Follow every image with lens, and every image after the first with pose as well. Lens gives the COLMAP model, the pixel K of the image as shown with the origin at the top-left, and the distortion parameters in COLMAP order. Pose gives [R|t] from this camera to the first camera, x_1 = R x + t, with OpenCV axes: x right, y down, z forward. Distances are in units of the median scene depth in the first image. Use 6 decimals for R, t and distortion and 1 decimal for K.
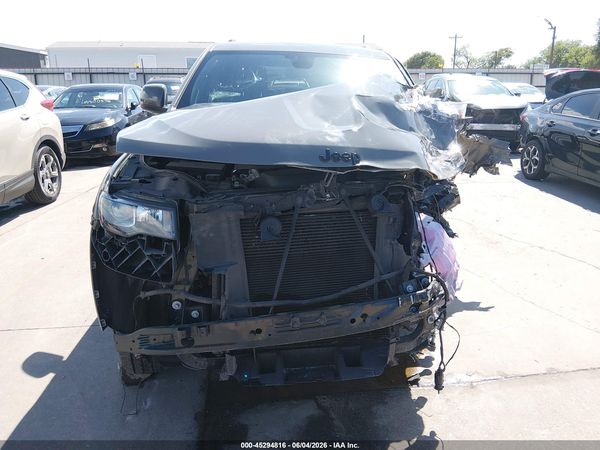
lens RADIAL K [[452.6, 0, 302.1], [0, 452.6, 223.9], [0, 0, 1]] dist [0.109523, -0.181050]
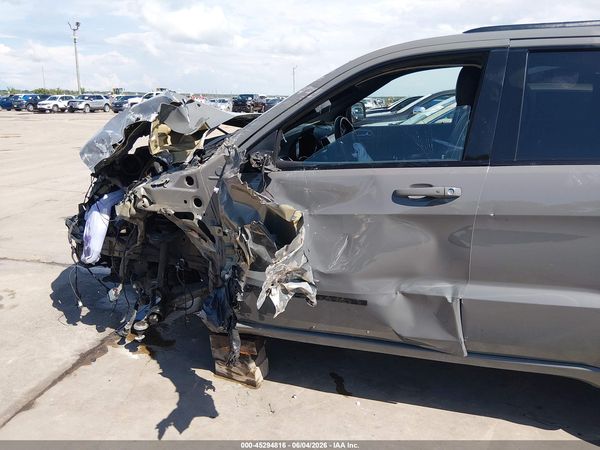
lens RADIAL K [[452.6, 0, 302.1], [0, 452.6, 223.9], [0, 0, 1]] dist [0.109523, -0.181050]
pose [[-0.314480, 0.246925, -0.916586, 1.254712], [-0.285846, 0.896126, 0.339487, -0.530727], [0.905204, 0.368764, -0.211231, 1.728470]]
